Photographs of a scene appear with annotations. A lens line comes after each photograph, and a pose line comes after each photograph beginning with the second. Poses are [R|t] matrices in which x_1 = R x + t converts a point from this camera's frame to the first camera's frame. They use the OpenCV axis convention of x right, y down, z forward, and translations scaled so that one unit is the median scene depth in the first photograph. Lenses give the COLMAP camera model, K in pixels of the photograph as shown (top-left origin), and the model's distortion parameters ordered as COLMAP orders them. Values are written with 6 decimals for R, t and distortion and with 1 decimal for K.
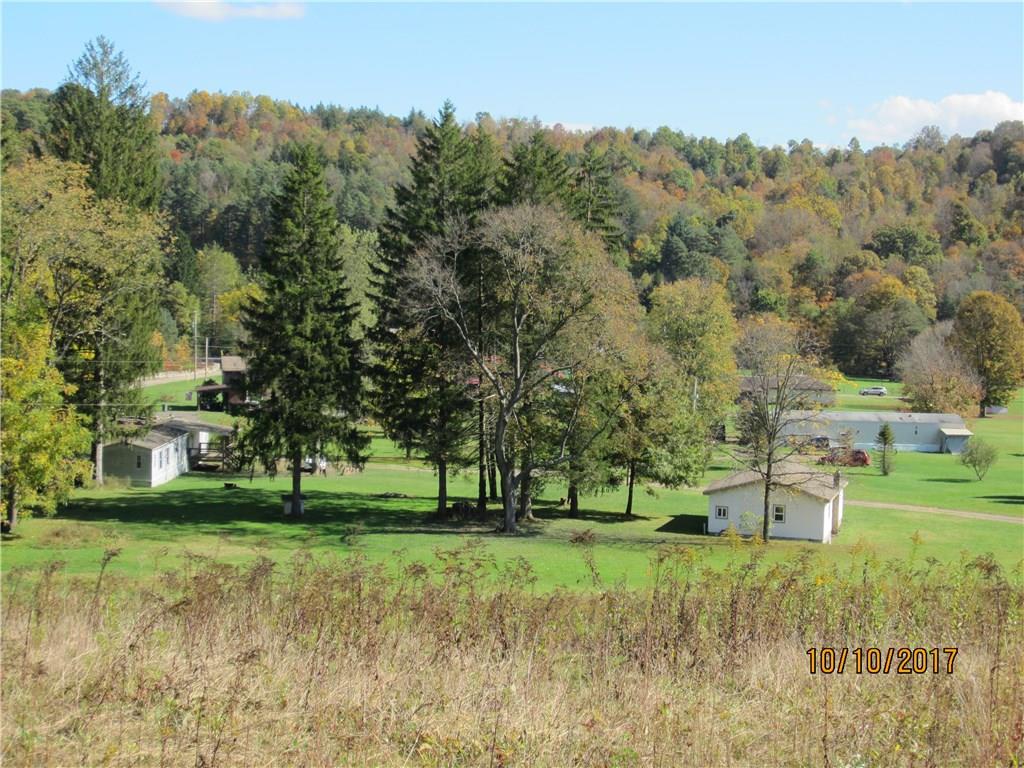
lens RADIAL K [[1775.4, 0, 511.4], [0, 1775.4, 383.2], [0, 0, 1]] dist [-0.075727, 0.000000]
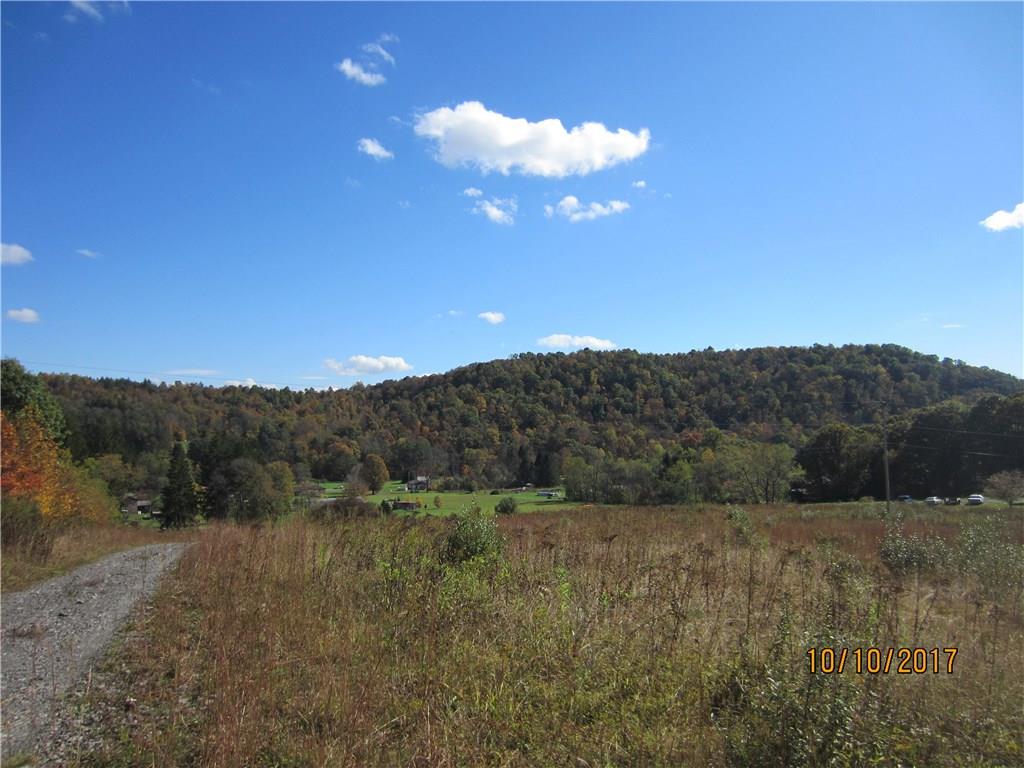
lens RADIAL K [[727.8, 0, 512.7], [0, 727.8, 380.5], [0, 0, 1]] dist [-0.012936, -0.001018]
pose [[0.907299, -0.011853, 0.420318, -0.023577], [0.065925, 0.991250, -0.114353, -0.008721], [-0.415285, 0.131462, 0.900142, -0.141186]]
